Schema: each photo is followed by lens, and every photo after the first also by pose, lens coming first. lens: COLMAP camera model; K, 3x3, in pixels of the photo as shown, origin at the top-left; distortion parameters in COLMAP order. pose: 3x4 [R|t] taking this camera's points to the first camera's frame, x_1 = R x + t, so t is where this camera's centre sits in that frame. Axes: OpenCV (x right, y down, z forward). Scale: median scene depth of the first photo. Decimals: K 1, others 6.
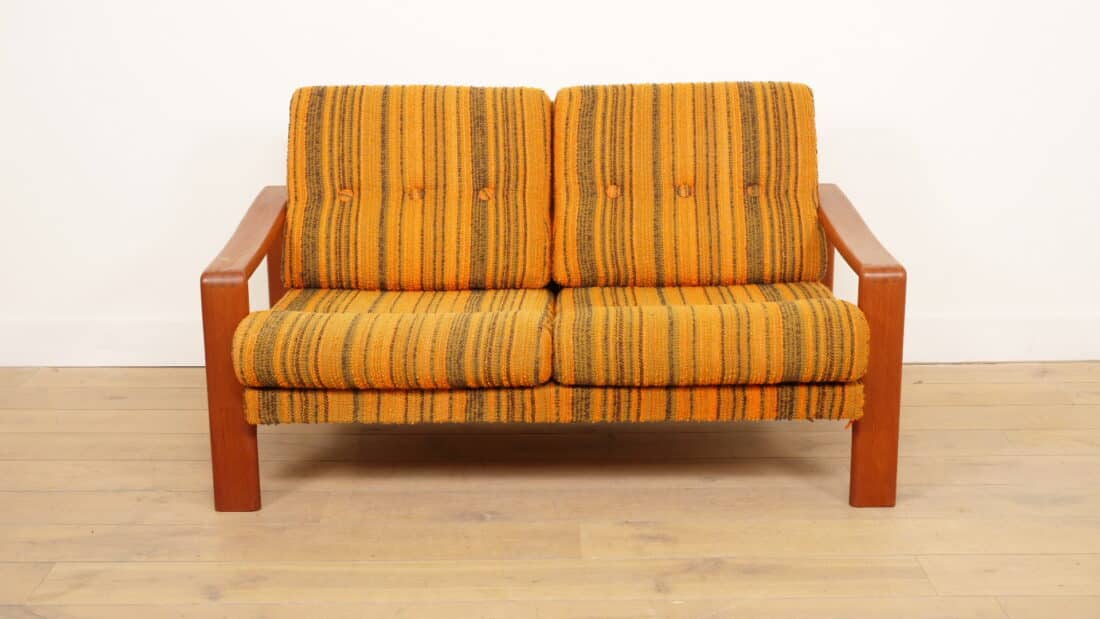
lens RADIAL K [[1516.0, 0, 550.0], [0, 1516.0, 309.5], [0, 0, 1]] dist [0.025133, 0.033785]
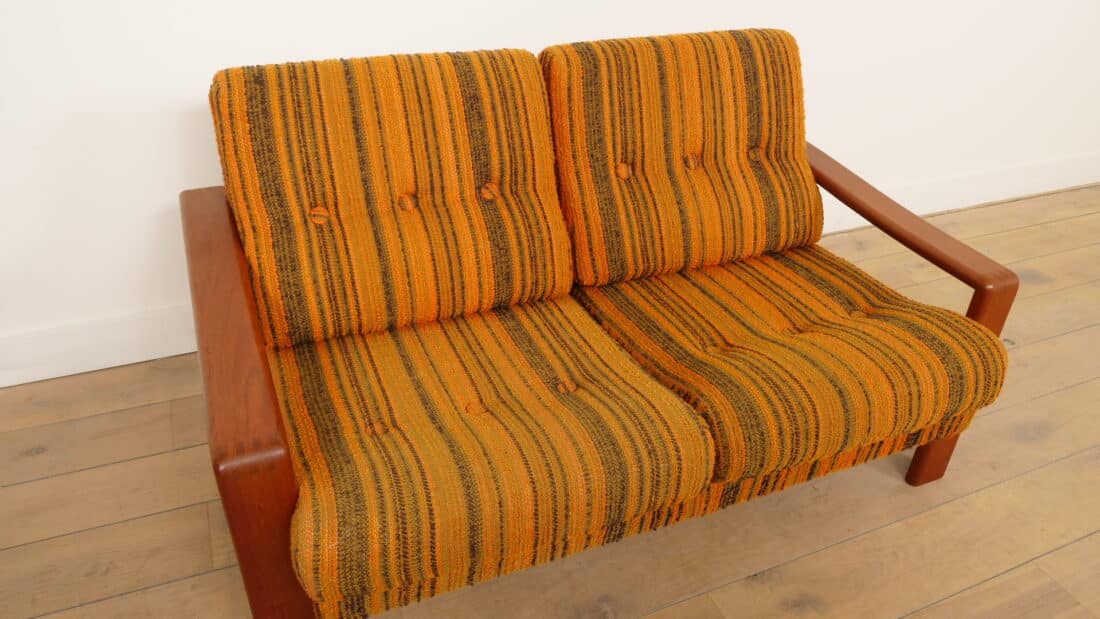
lens RADIAL K [[797.4, 0, 550.0], [0, 797.4, 309.5], [0, 0, 1]] dist [-0.041980, -0.001746]
pose [[0.919913, -0.173742, 0.351530, -0.177582], [0.056267, 0.945692, 0.320157, -0.153528], [-0.388064, -0.274737, 0.879731, 0.584527]]
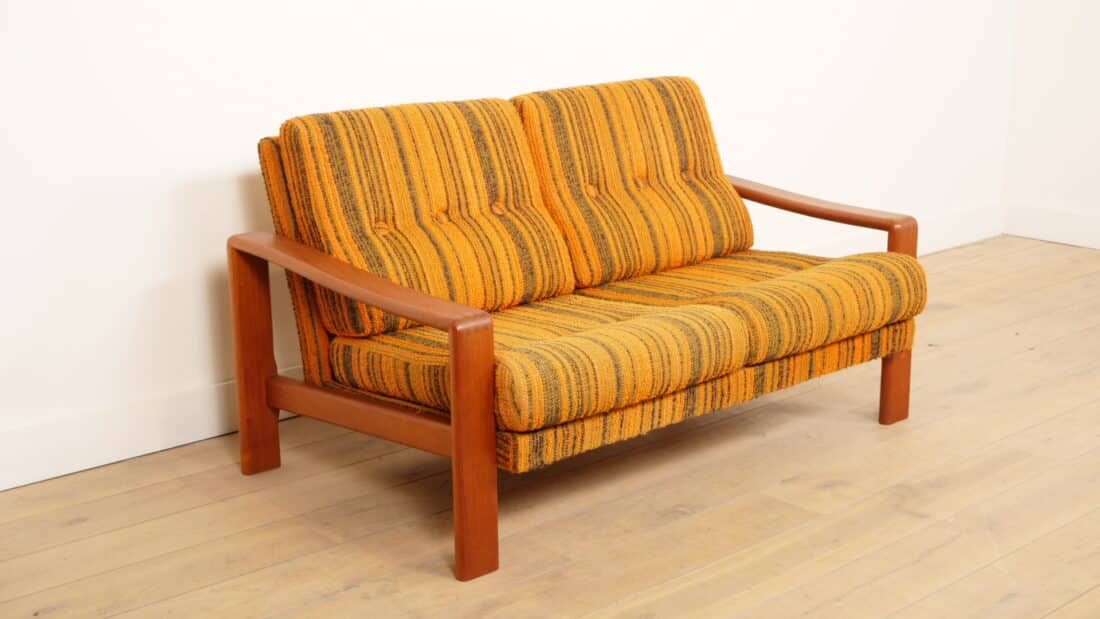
lens RADIAL K [[1485.8, 0, 550.0], [0, 1485.8, 309.5], [0, 0, 1]] dist [0.010287, 0.003163]
pose [[0.746955, -0.165834, 0.643861, -0.647887], [0.168322, 0.984014, 0.058172, -0.062217], [-0.643215, 0.064924, 0.762928, 0.251078]]
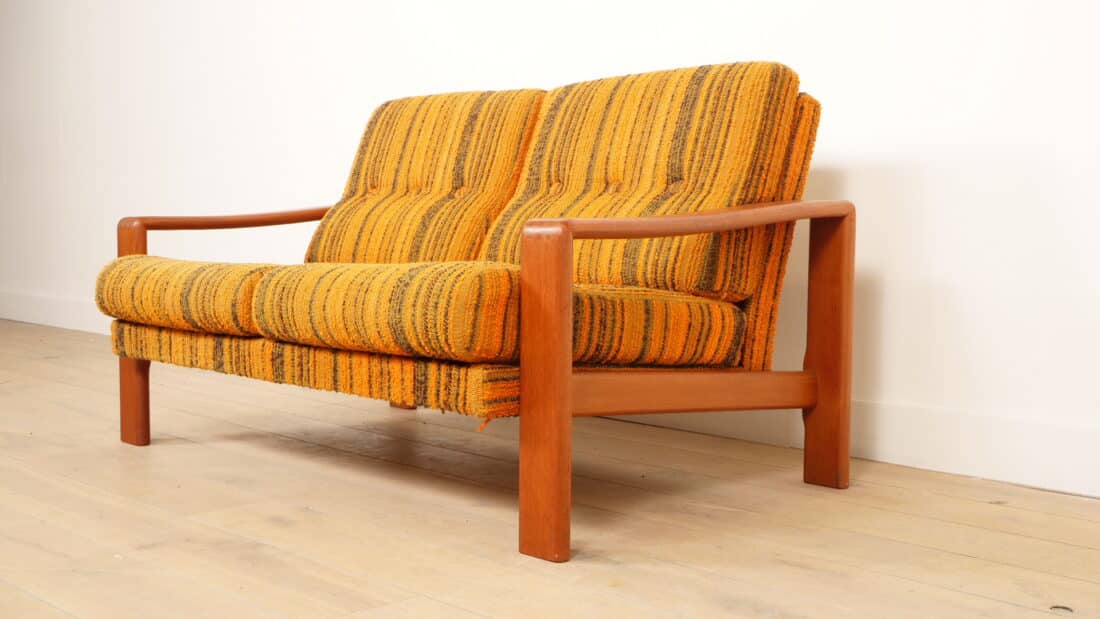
lens RADIAL K [[1249.1, 0, 550.0], [0, 1249.1, 309.5], [0, 0, 1]] dist [0.047951, 0.000603]
pose [[0.700736, 0.062016, -0.710720, 0.566321], [-0.187991, 0.977057, -0.100093, 0.065373], [0.688207, 0.203748, 0.696317, 0.503663]]
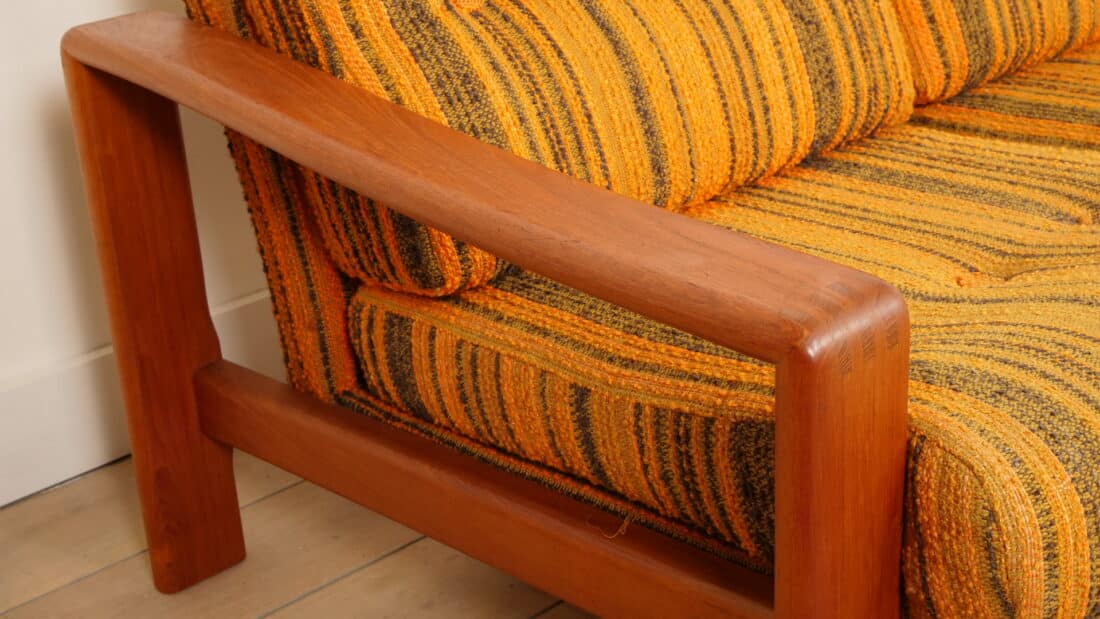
lens RADIAL K [[1649.3, 0, 550.0], [0, 1649.3, 309.5], [0, 0, 1]] dist [0.021857, 0.006929]
pose [[0.736439, -0.302428, 0.605140, -0.370896], [0.211798, 0.952614, 0.218332, -0.084759], [-0.642495, -0.032620, 0.765596, 0.698675]]
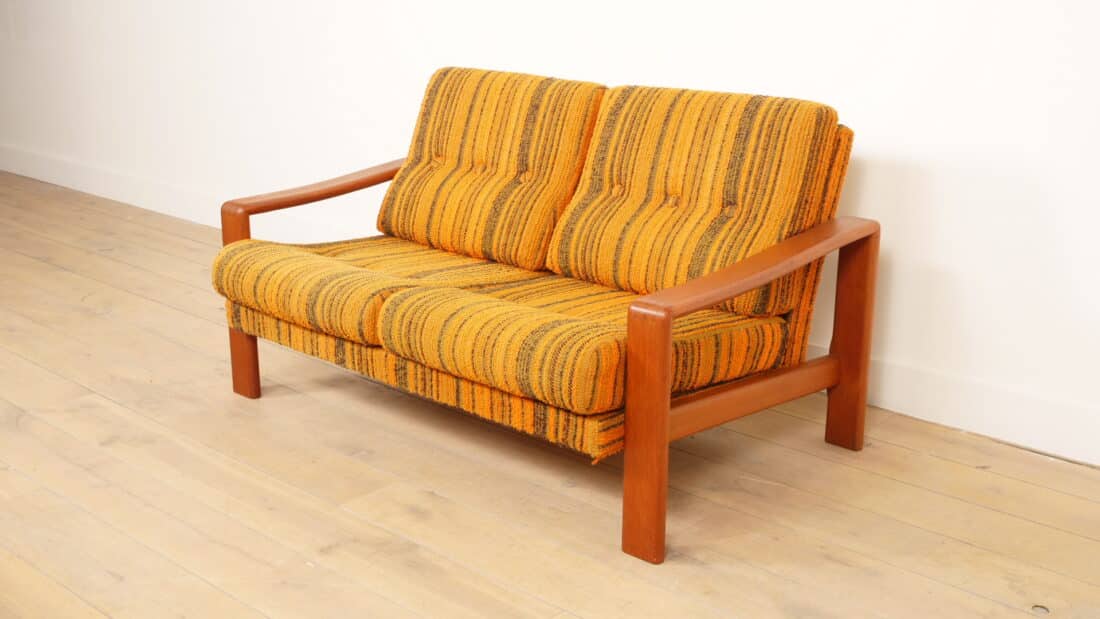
lens RADIAL K [[1250.7, 0, 550.0], [0, 1250.7, 309.5], [0, 0, 1]] dist [-0.003593, 0.025478]
pose [[0.736457, 0.199434, -0.646419, 0.568624], [-0.176555, 0.979103, 0.100927, -0.076800], [0.653039, 0.039800, 0.756278, 0.339893]]
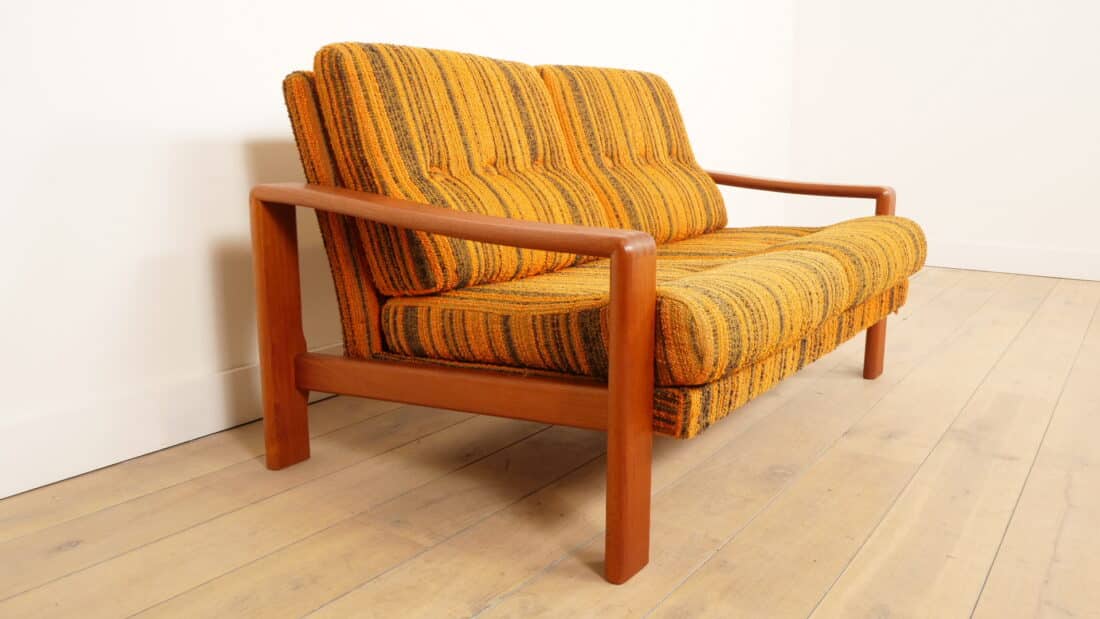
lens RADIAL K [[885.5, 0, 550.0], [0, 885.5, 309.5], [0, 0, 1]] dist [-0.030992, 0.002261]
pose [[0.573211, -0.155384, 0.804540, -0.488877], [0.196338, 0.979299, 0.049250, -0.016405], [-0.795538, 0.129731, 0.591853, 0.686424]]
